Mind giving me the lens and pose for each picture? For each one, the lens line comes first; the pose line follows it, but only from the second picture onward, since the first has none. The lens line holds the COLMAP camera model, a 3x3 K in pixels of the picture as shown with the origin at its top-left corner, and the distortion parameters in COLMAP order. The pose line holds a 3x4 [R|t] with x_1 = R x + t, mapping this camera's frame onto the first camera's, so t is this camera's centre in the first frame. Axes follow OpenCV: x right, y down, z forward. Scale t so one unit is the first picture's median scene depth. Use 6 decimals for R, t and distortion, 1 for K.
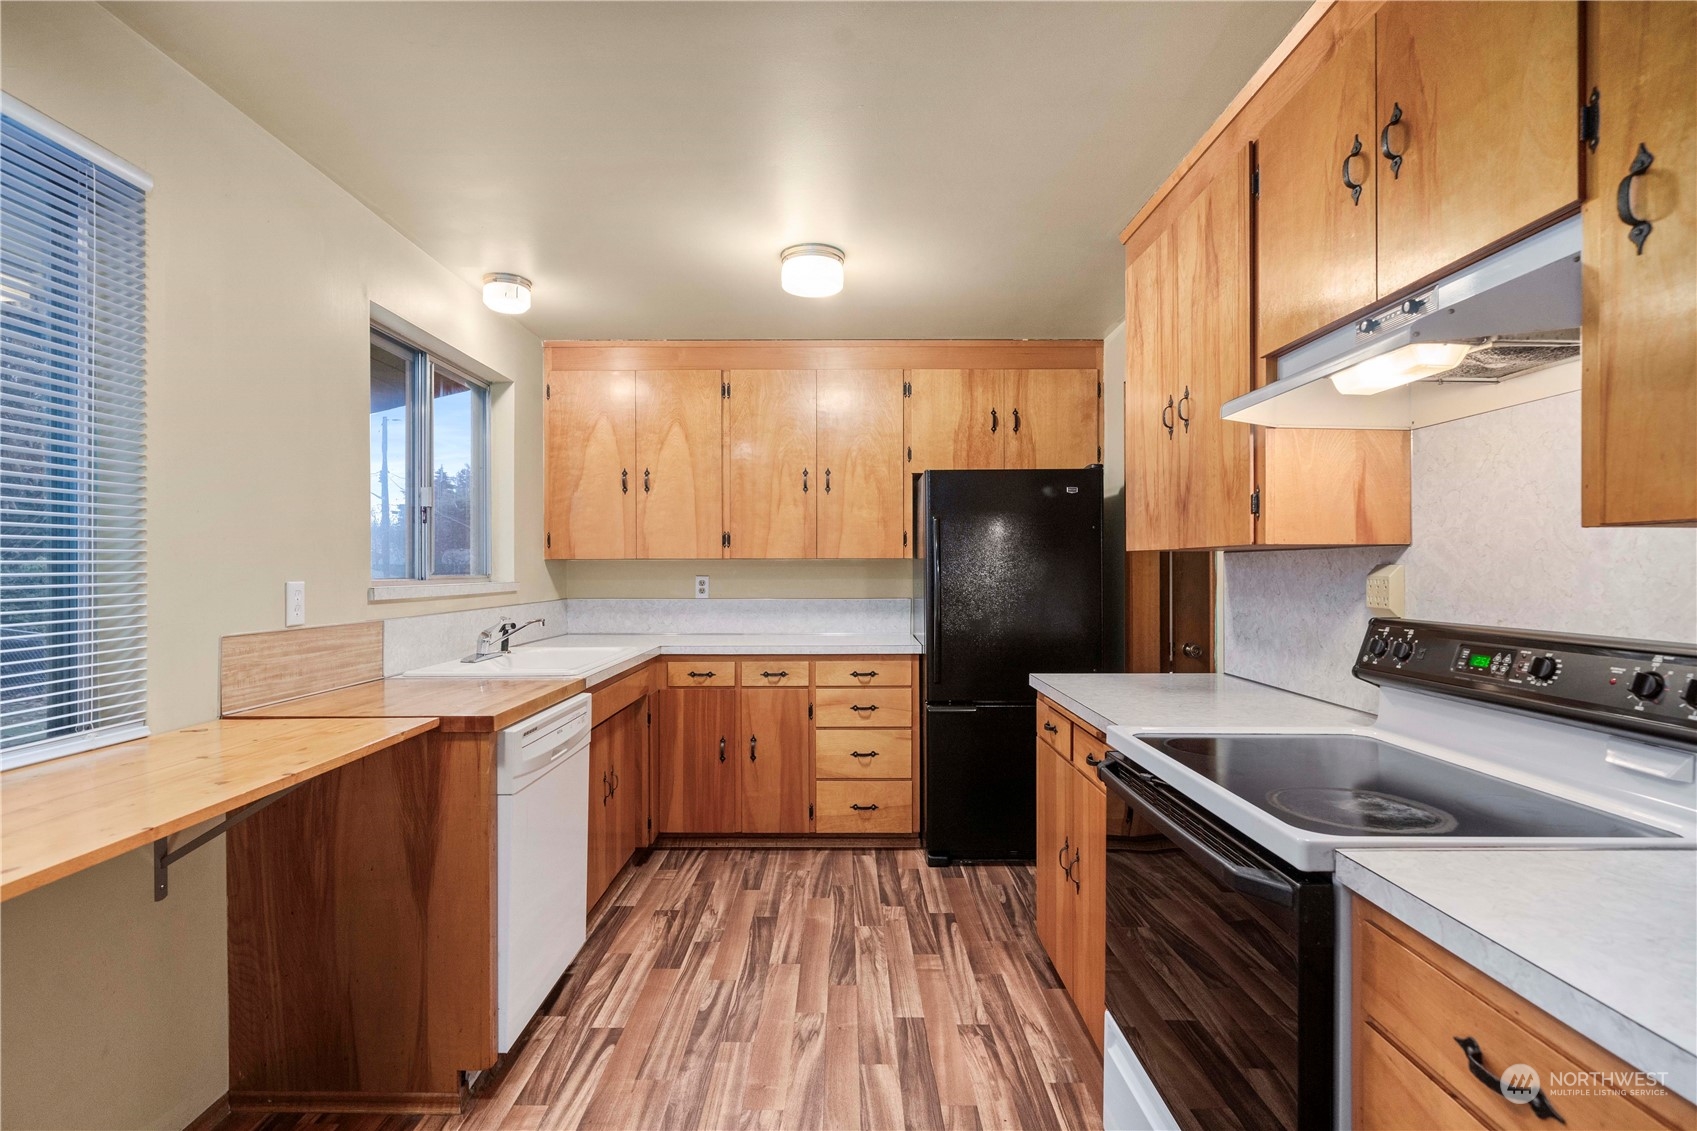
lens RADIAL K [[796.1, 0, 839.4], [0, 796.1, 573.3], [0, 0, 1]] dist [-0.009568, 0.000155]
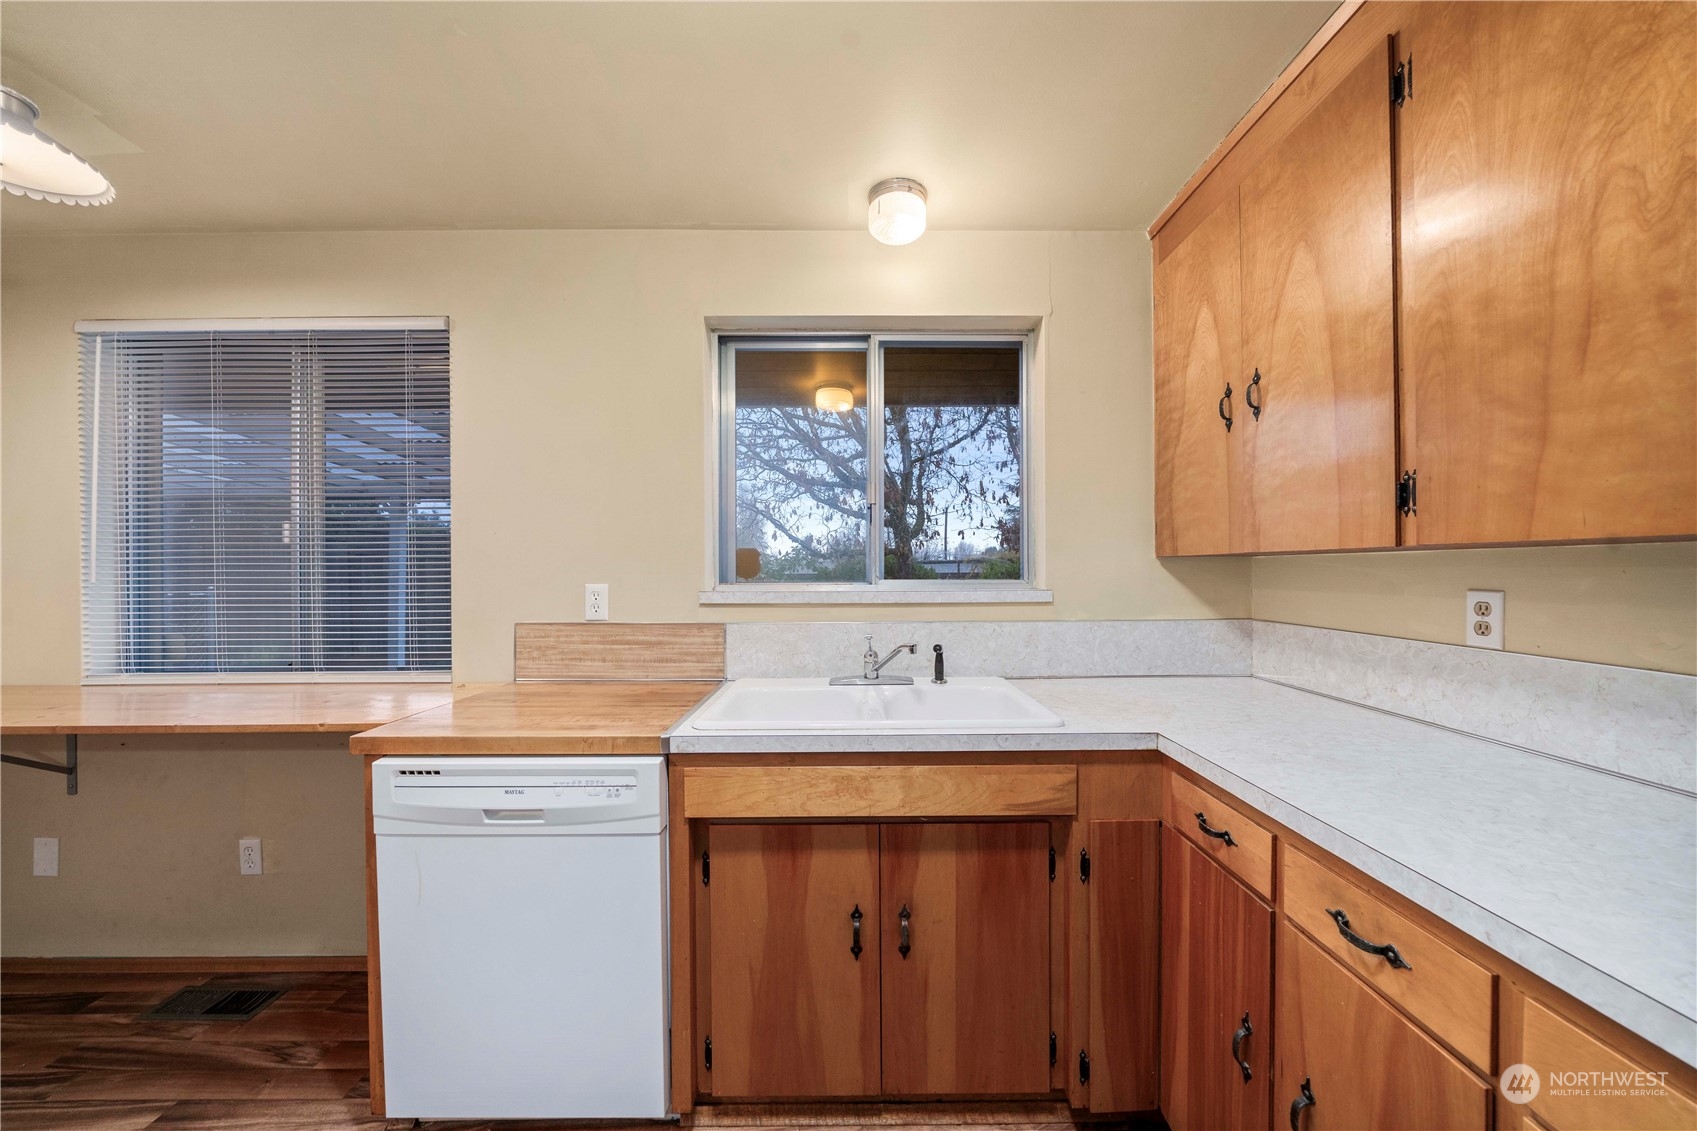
lens RADIAL K [[598.0, 0, 864.4], [0, 598.0, 566.6], [0, 0, 1]] dist [-0.006198, 0.000045]
pose [[0.019489, -0.004917, -0.999798, 0.132556], [-0.003154, 0.999983, -0.004980, -0.006906], [0.999805, 0.003251, 0.019473, 0.811345]]
